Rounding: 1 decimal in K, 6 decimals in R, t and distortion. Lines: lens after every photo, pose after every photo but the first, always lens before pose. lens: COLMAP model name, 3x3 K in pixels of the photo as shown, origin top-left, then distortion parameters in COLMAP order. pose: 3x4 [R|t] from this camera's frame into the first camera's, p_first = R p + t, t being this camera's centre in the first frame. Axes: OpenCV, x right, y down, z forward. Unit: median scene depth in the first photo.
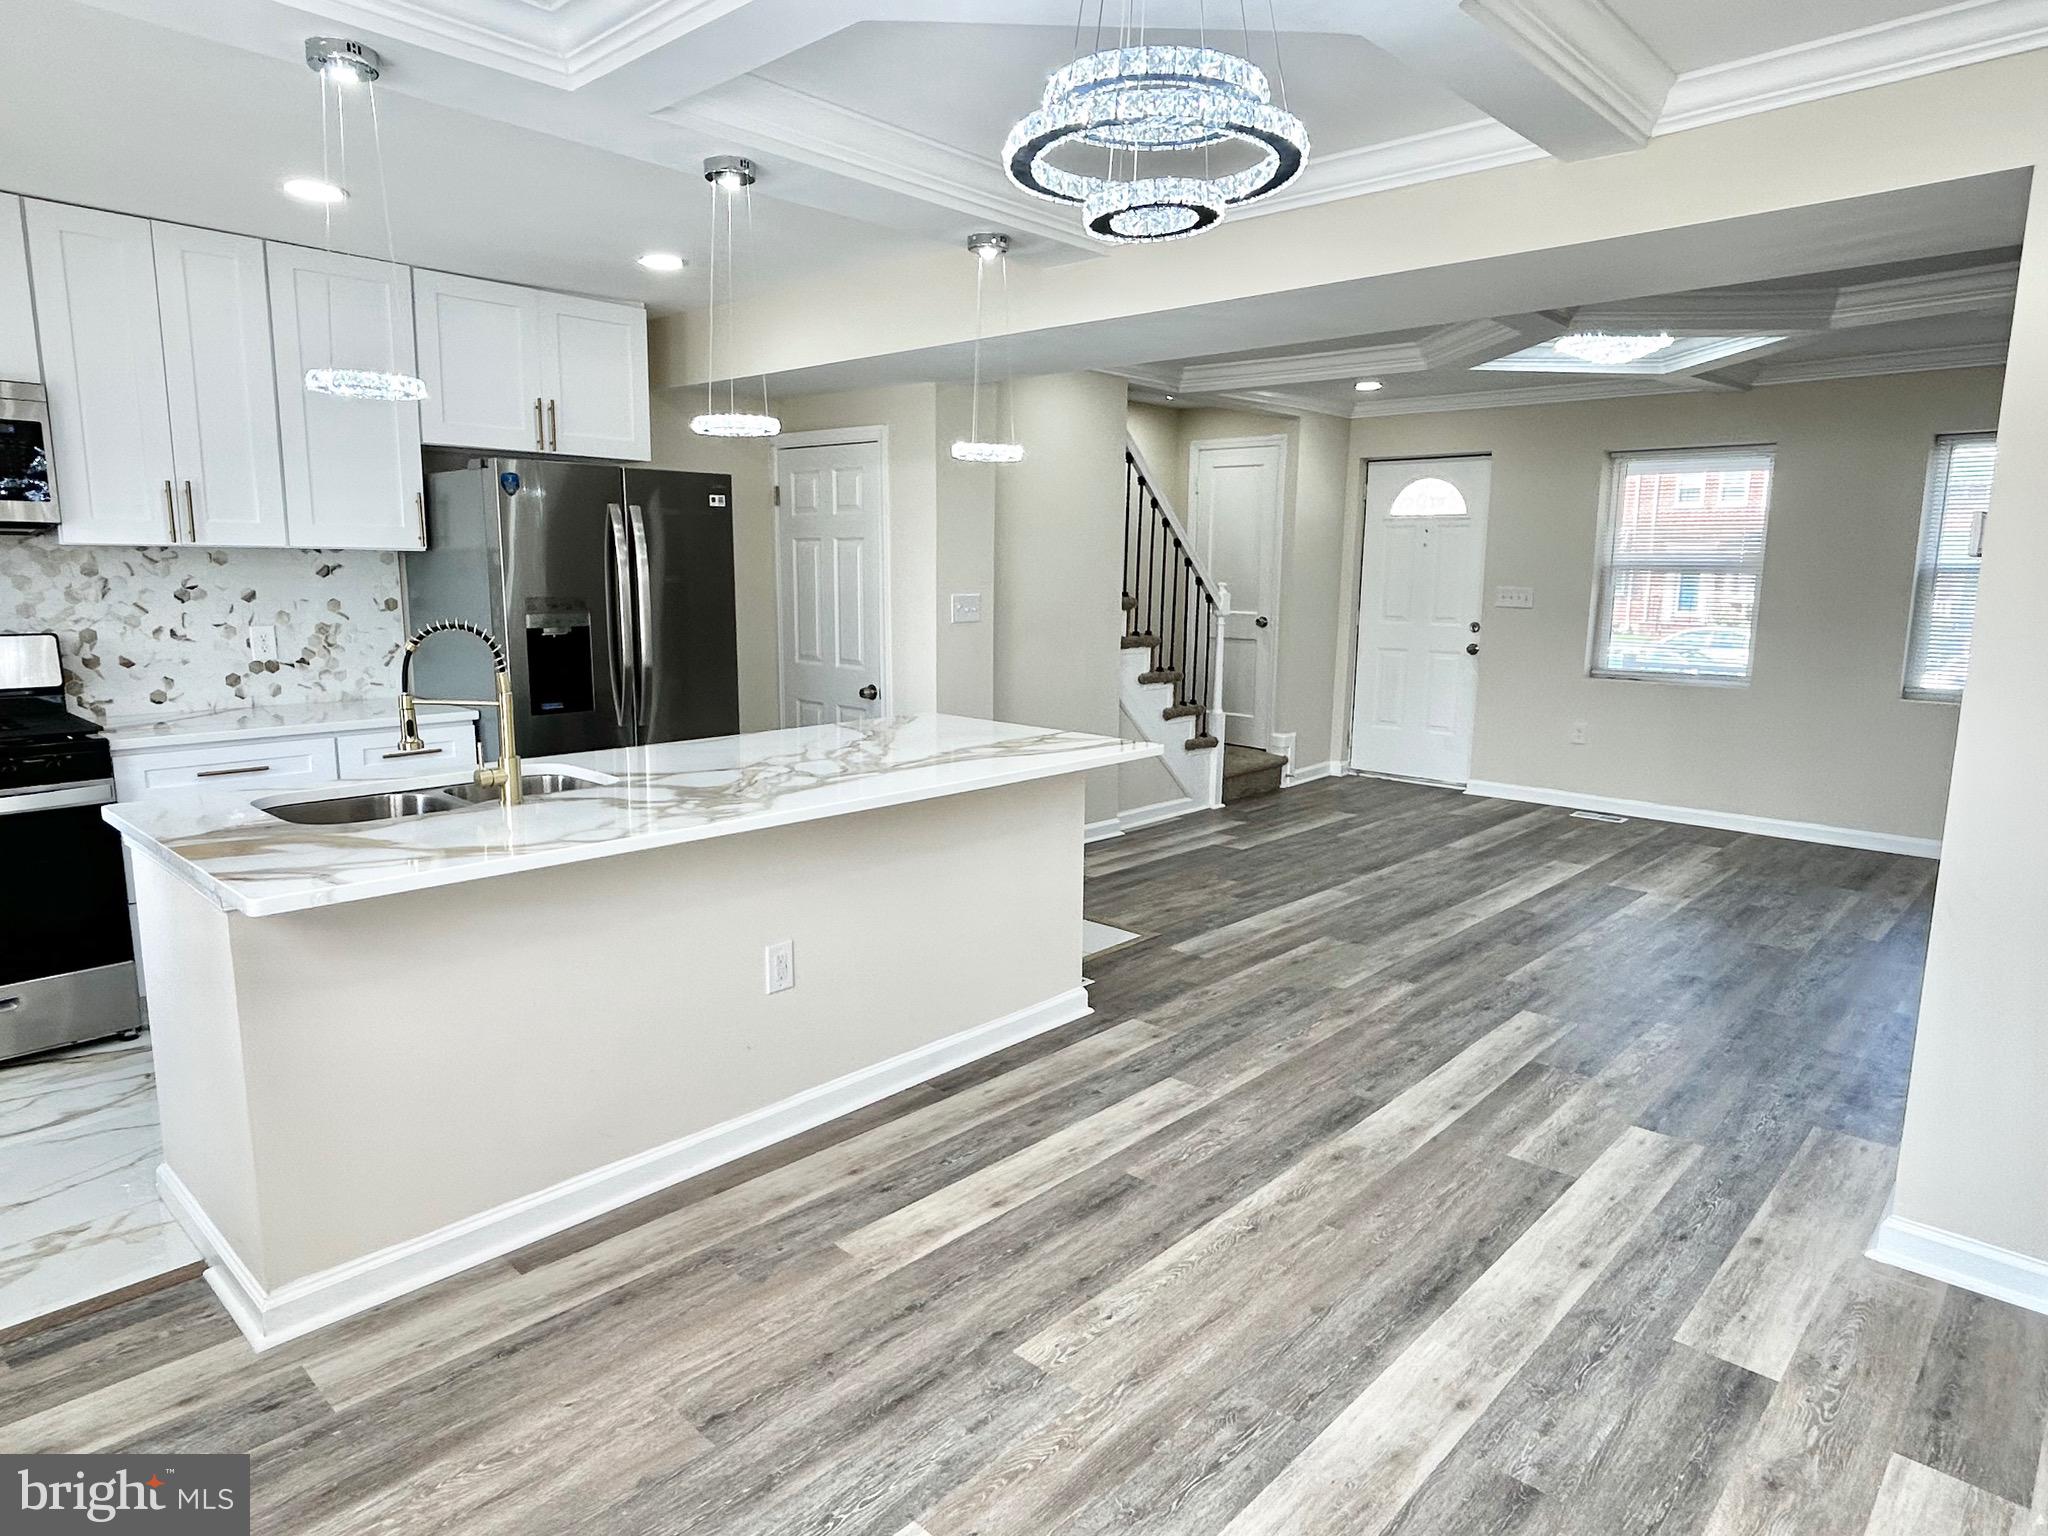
lens RADIAL K [[1212.8, 0, 1023.3], [0, 1212.8, 766.2], [0, 0, 1]] dist [0.000268, -0.001139]
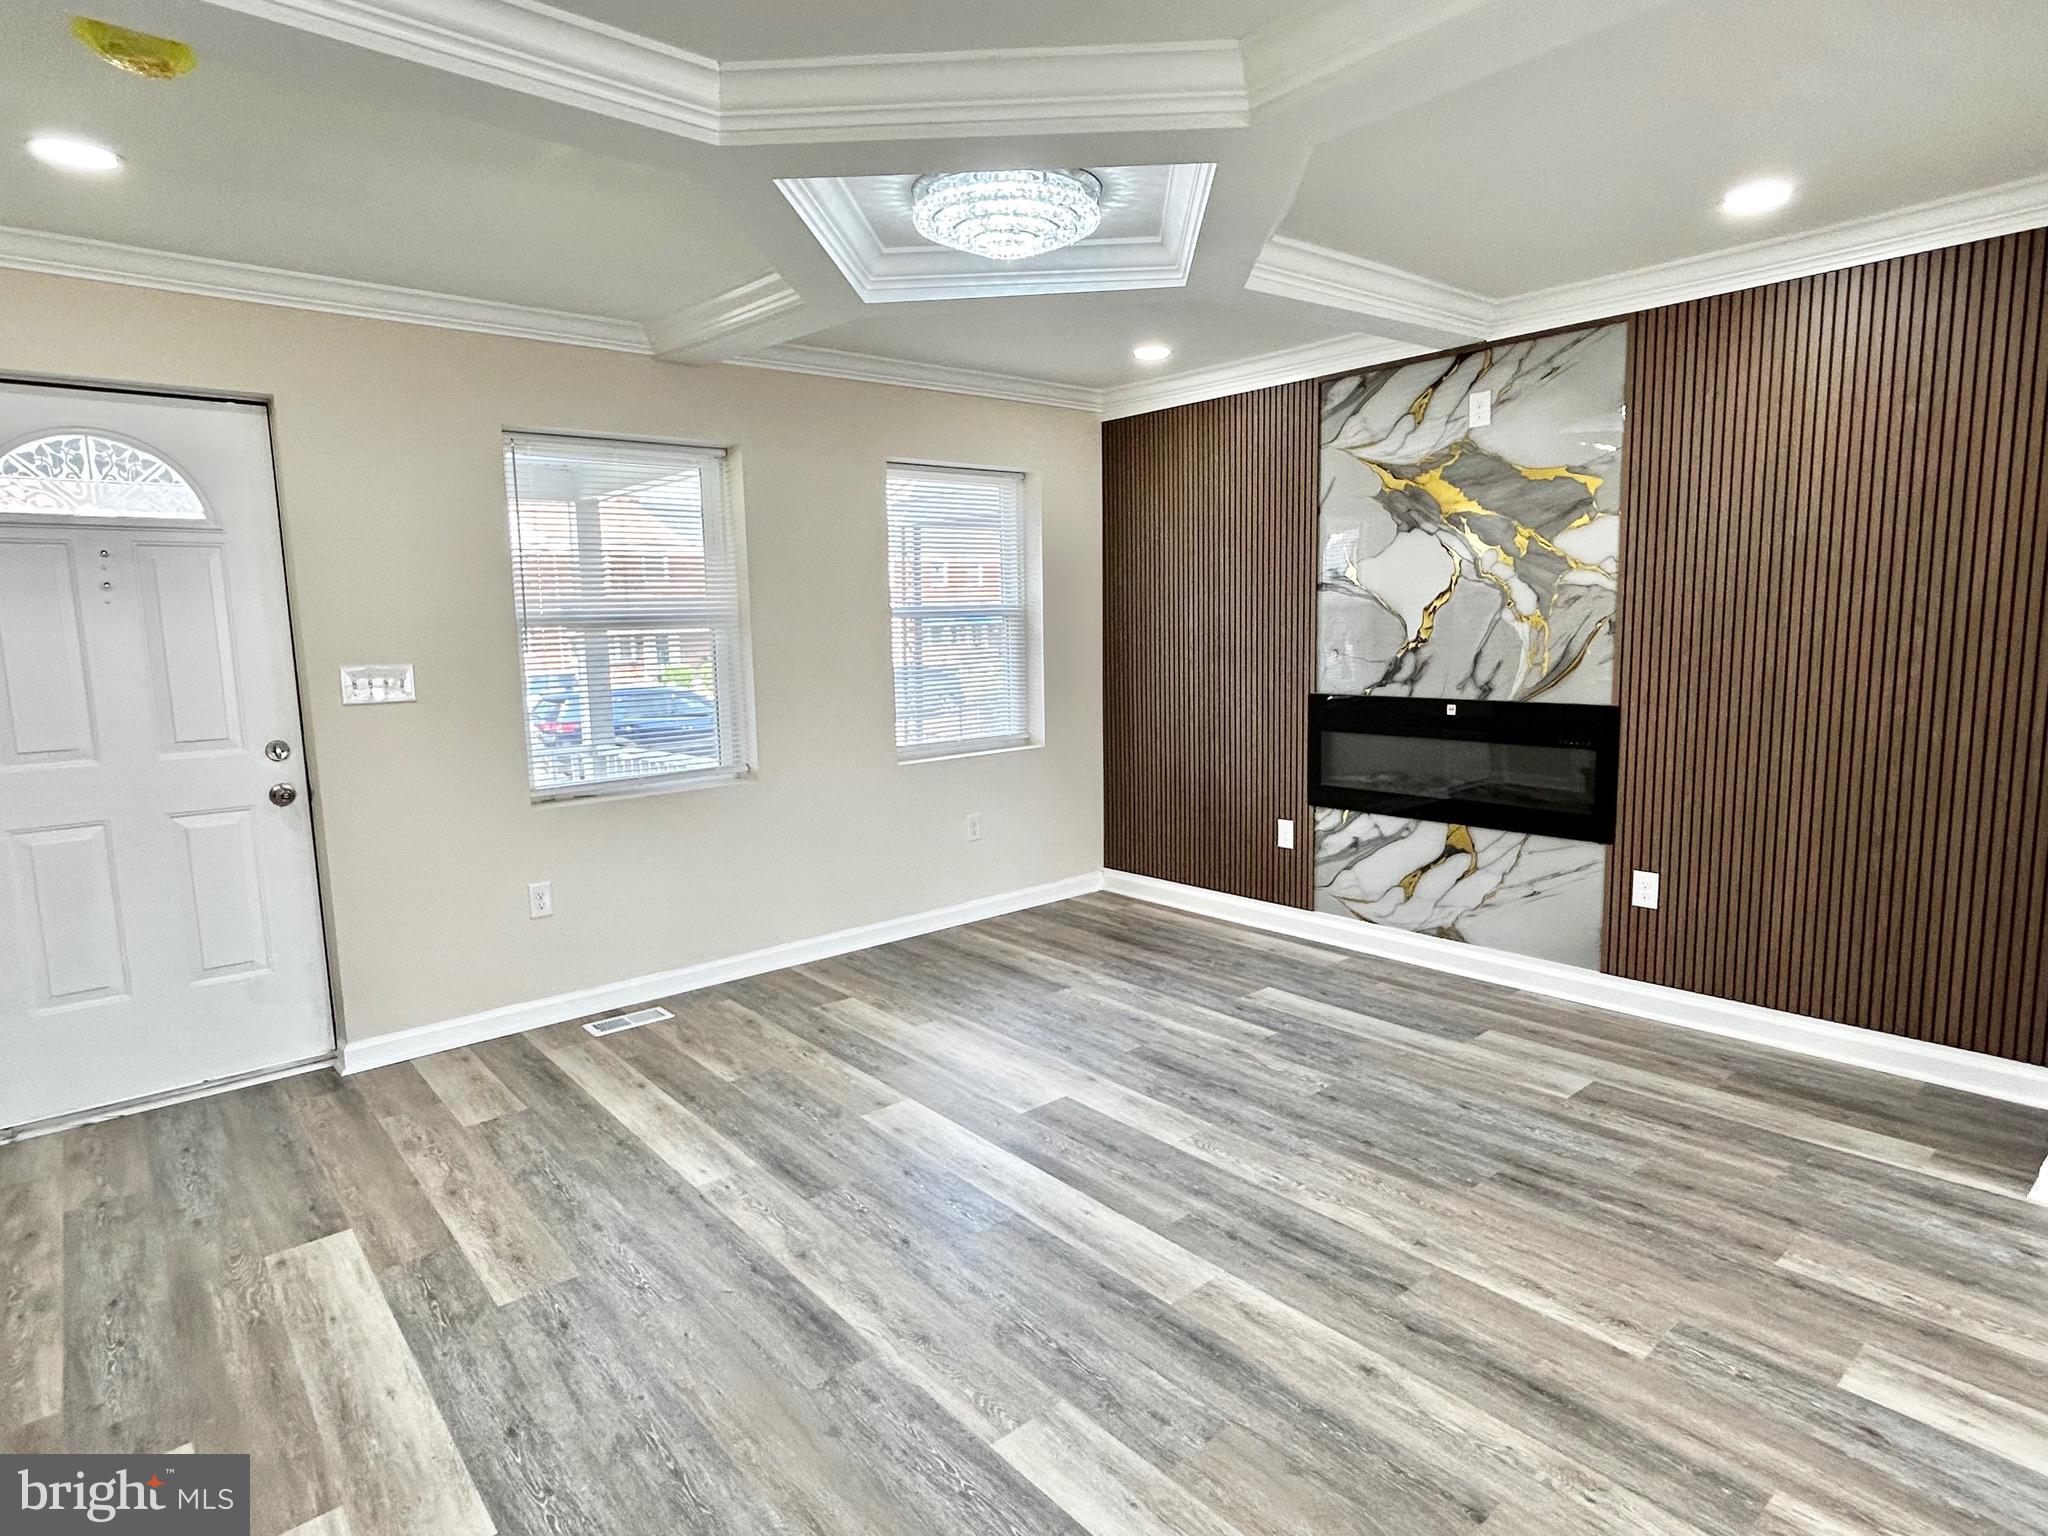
lens RADIAL K [[1127.4, 0, 1019.9], [0, 1127.4, 770.0], [0, 0, 1]] dist [-0.004097, 0.001526]
pose [[0.110788, -0.147312, 0.982866, -0.089692], [0.189802, 0.973888, 0.124572, -0.203291], [-0.975552, 0.172749, 0.135855, 1.223102]]
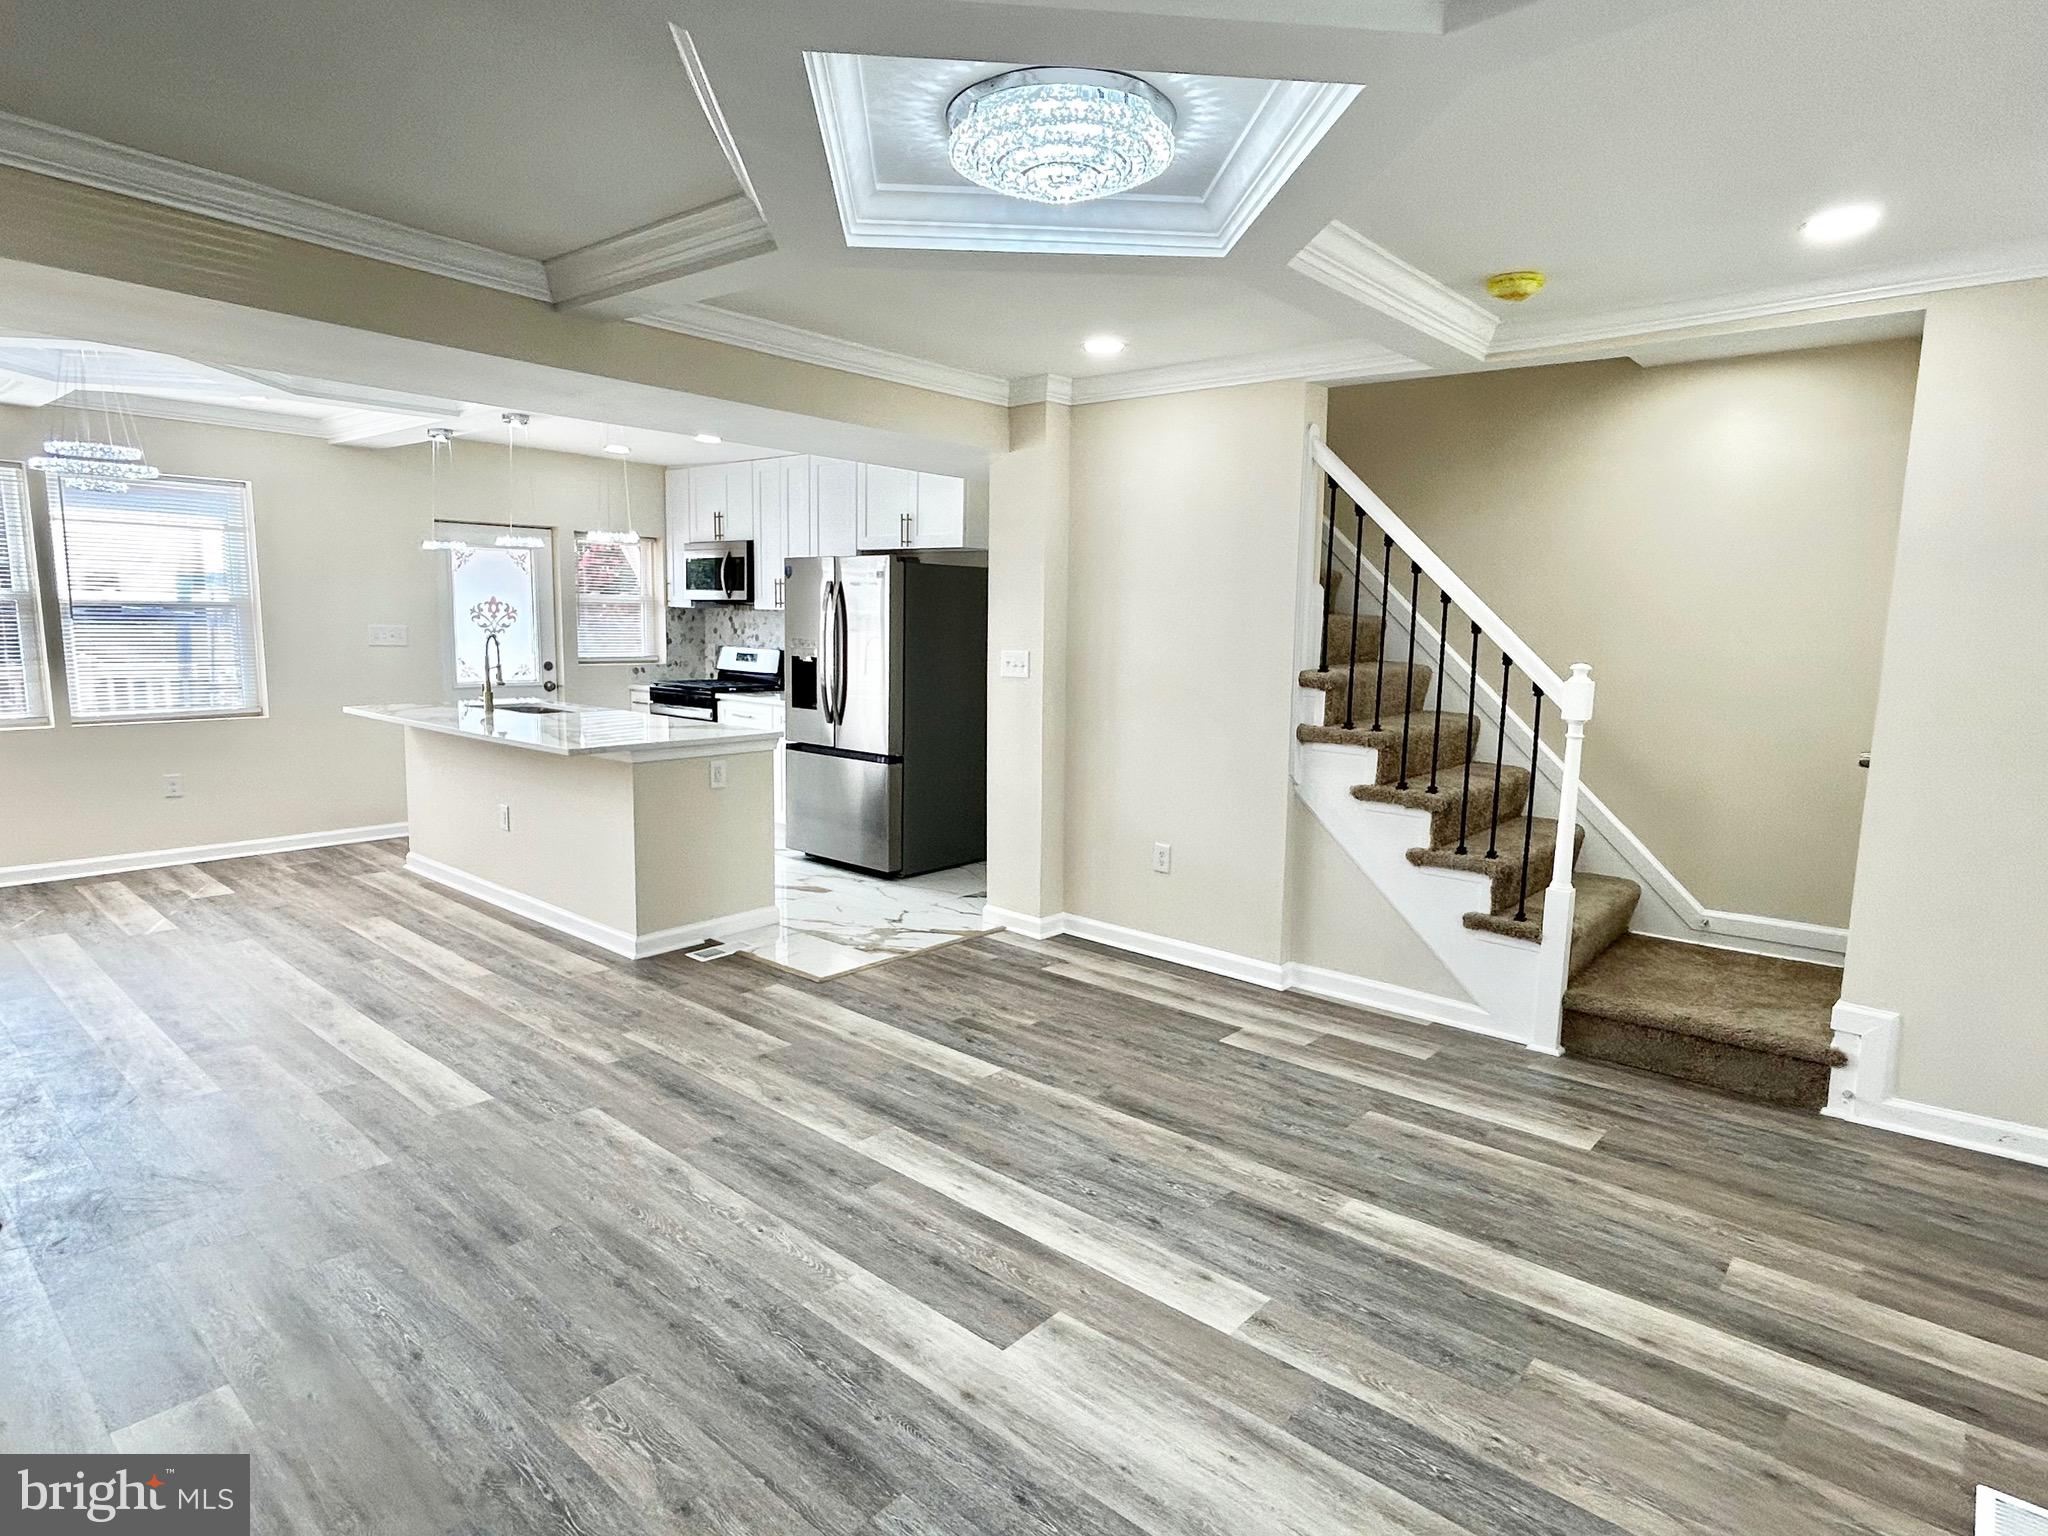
lens RADIAL K [[1127.4, 0, 1023.3], [0, 1127.4, 766.8], [0, 0, 1]] dist [-0.004097, 0.001526]
pose [[0.039097, 0.123538, -0.991569, 1.207167], [-0.186235, 0.975842, 0.114235, -0.205247], [0.981727, 0.180198, 0.061159, 1.267968]]
